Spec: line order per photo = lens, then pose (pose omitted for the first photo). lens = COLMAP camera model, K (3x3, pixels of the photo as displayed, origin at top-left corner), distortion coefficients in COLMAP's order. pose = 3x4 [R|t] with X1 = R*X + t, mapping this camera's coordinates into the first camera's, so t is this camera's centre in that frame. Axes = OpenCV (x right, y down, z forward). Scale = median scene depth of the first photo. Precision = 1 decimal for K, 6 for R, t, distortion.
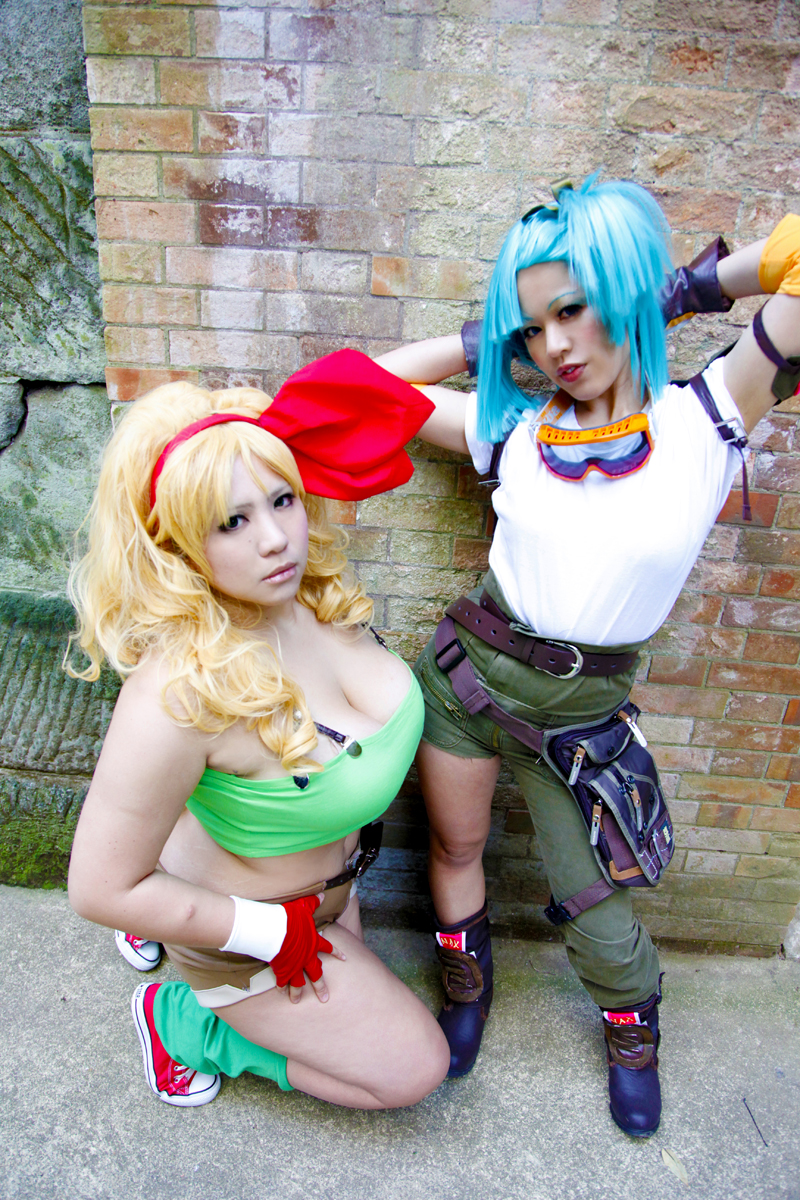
lens RADIAL K [[821.2, 0, 390.9], [0, 821.2, 612.0], [0, 0, 1]] dist [-0.118629, 0.061282]
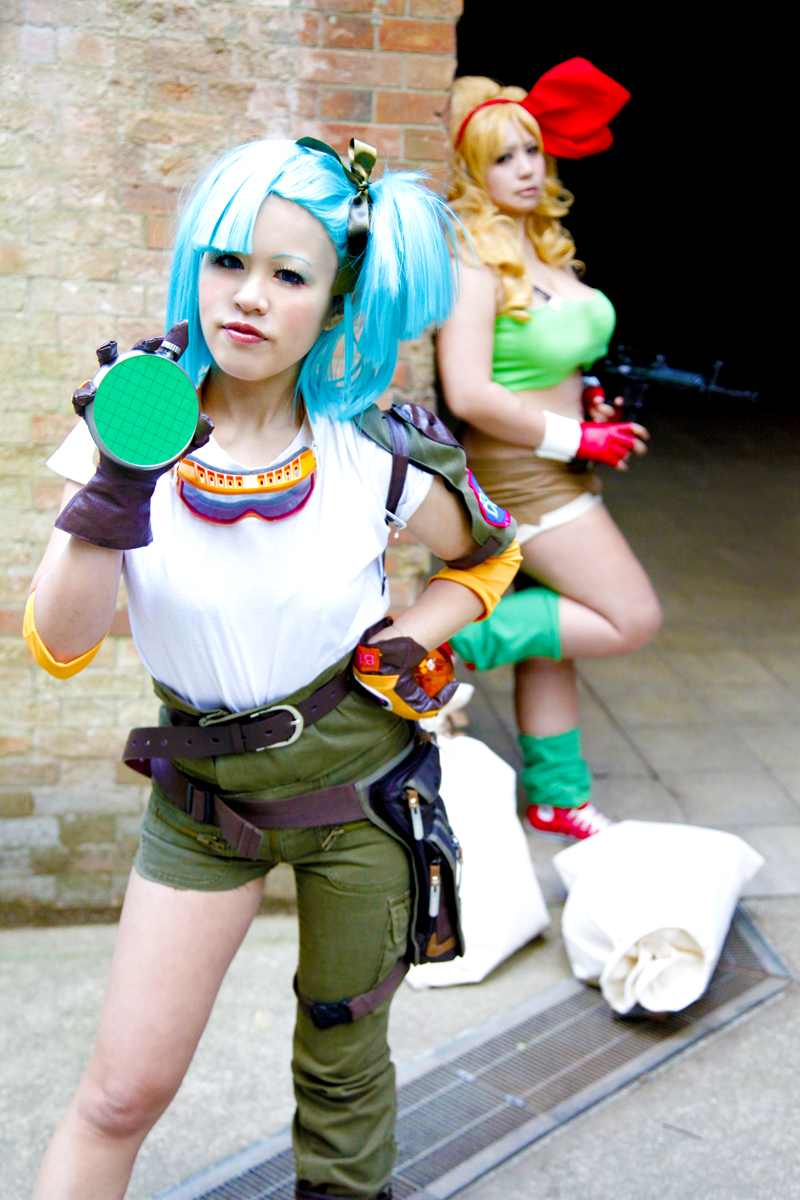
lens RADIAL K [[1662.7, 0, 384.6], [0, 1662.7, 623.1], [0, 0, 1]] dist [0.176386, 0.000000]
pose [[0.970723, -0.065032, 0.231229, -0.002207], [0.114376, 0.971656, -0.206887, 0.756195], [-0.211221, 0.227277, 0.950648, -1.504720]]
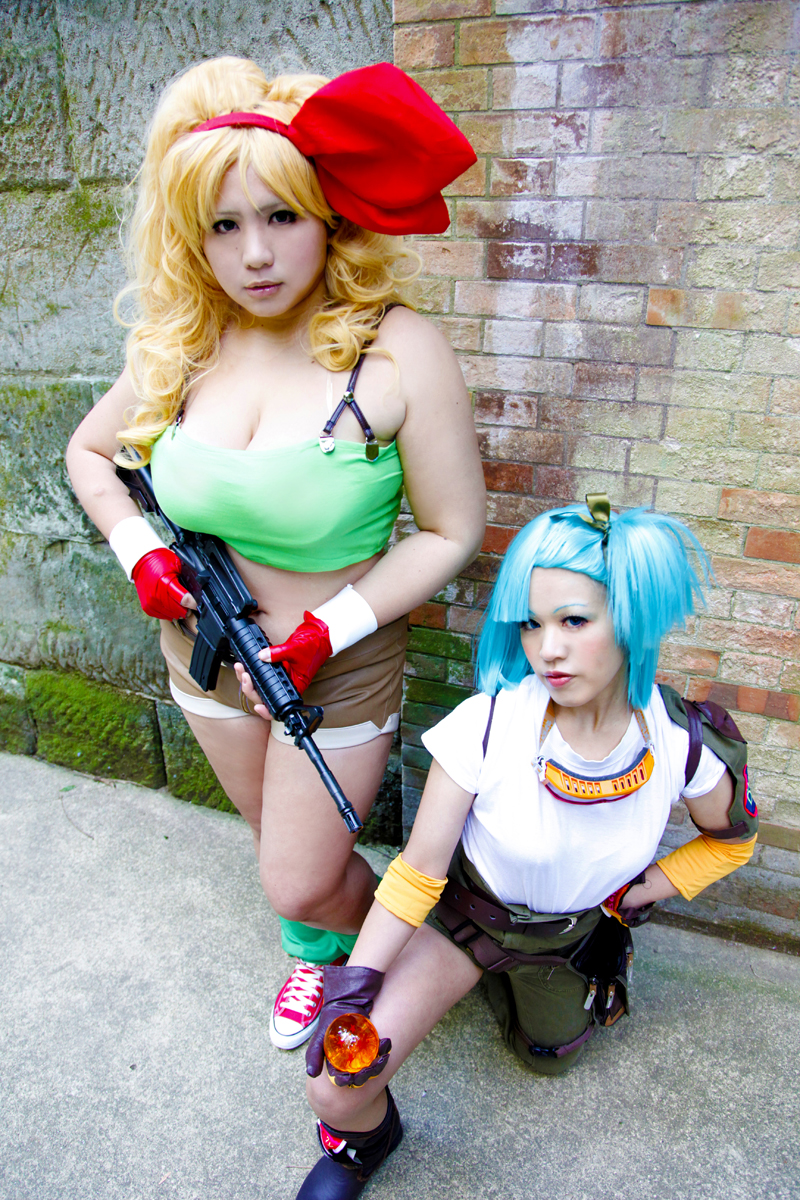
lens RADIAL K [[821.2, 0, 388.7], [0, 821.2, 613.0], [0, 0, 1]] dist [-0.118629, 0.061282]
pose [[0.956303, 0.072829, -0.283161, -0.022701], [-0.060041, 0.996756, 0.053594, -0.056607], [0.286146, -0.034251, 0.957574, -0.114531]]
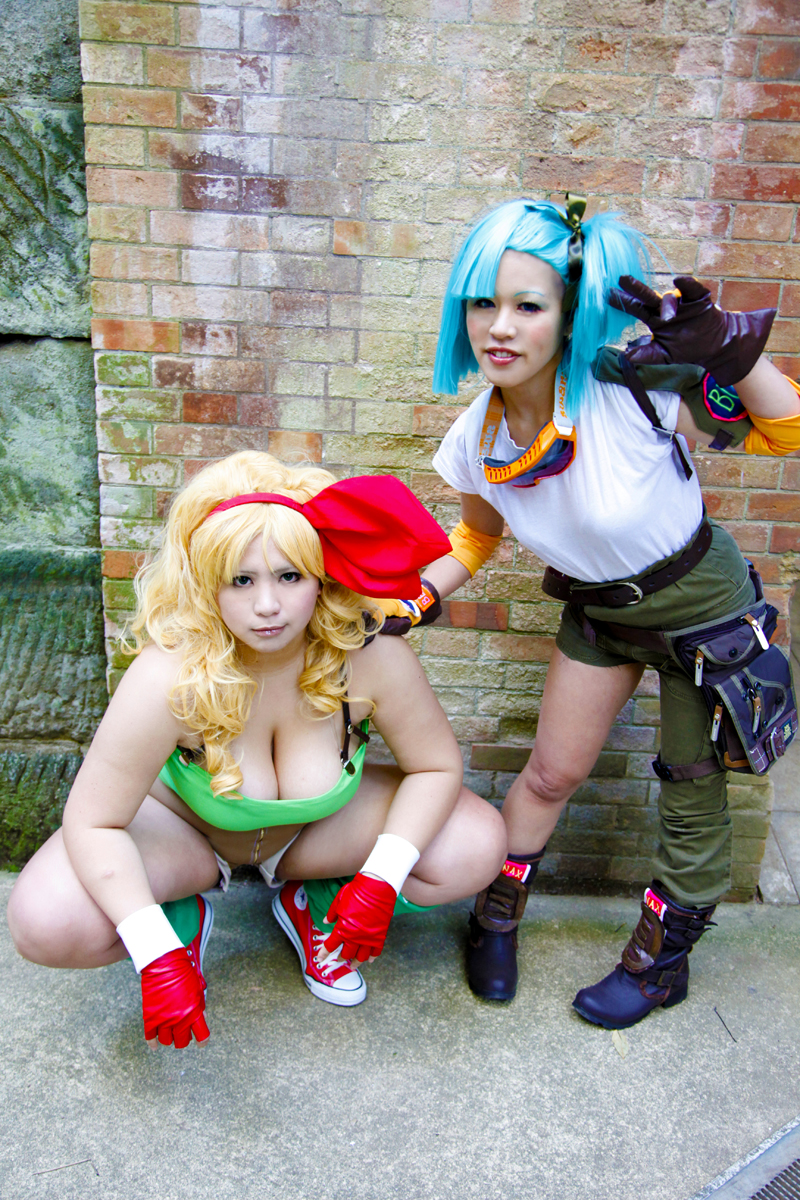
lens RADIAL K [[1149.3, 0, 386.7], [0, 1149.3, 614.3], [0, 0, 1]] dist [0.034865, 0.000000]
pose [[0.997917, -0.025929, 0.059065, -0.061934], [0.030843, 0.996000, -0.083865, 0.274120], [-0.056654, 0.085512, 0.994725, -0.631982]]
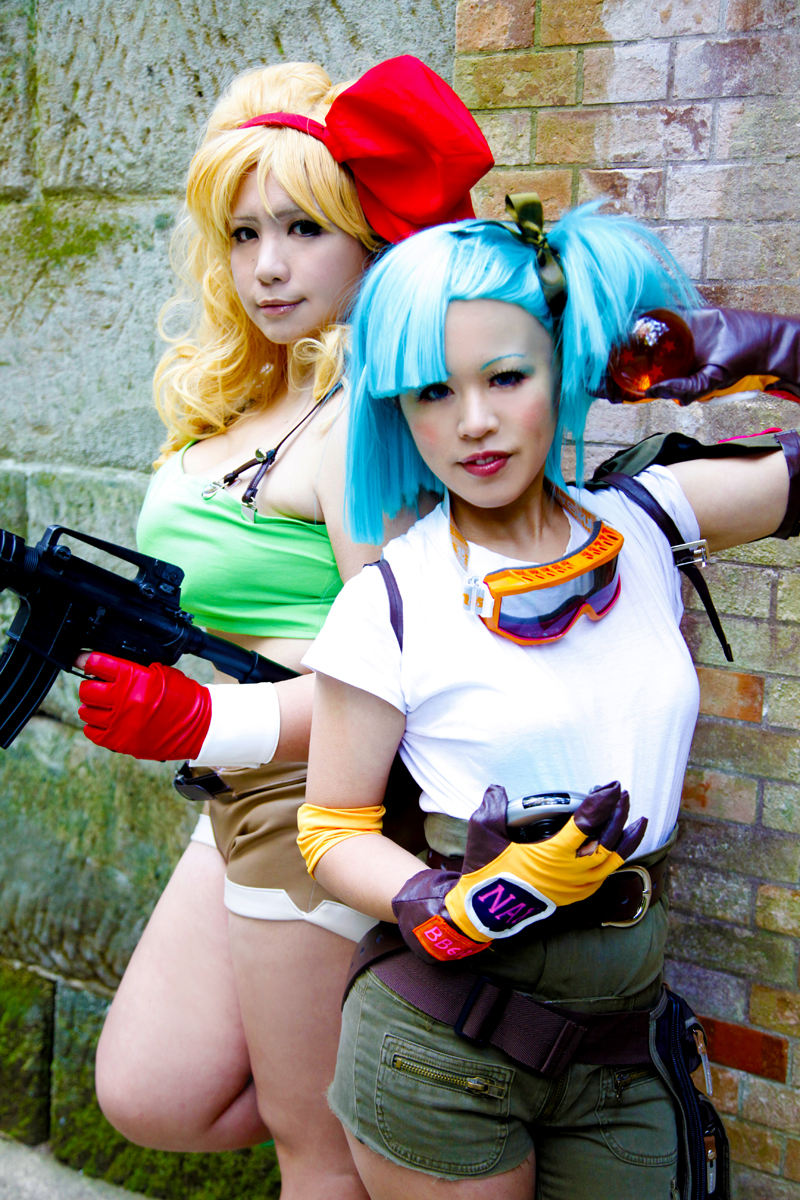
lens RADIAL K [[1485.1, 0, 373.4], [0, 1485.1, 610.6], [0, 0, 1]] dist [0.119938, 0.000000]
pose [[0.901784, 0.055837, -0.428565, 0.231725], [-0.148819, 0.971095, -0.186620, 0.099384], [0.405757, 0.232069, 0.884028, -0.301194]]
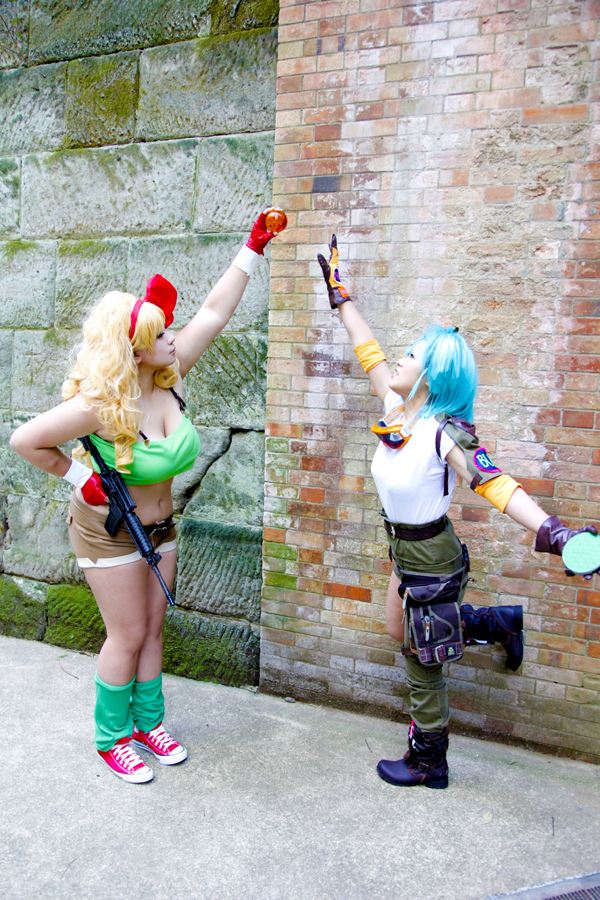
lens RADIAL K [[689.8, 0, 287.1], [0, 689.8, 455.1], [0, 0, 1]] dist [-0.089899, 0.074732]
pose [[0.951902, 0.024232, -0.305443, 0.399749], [-0.113006, 0.954357, -0.276466, 0.413197], [0.284803, 0.297685, 0.911192, -0.984295]]
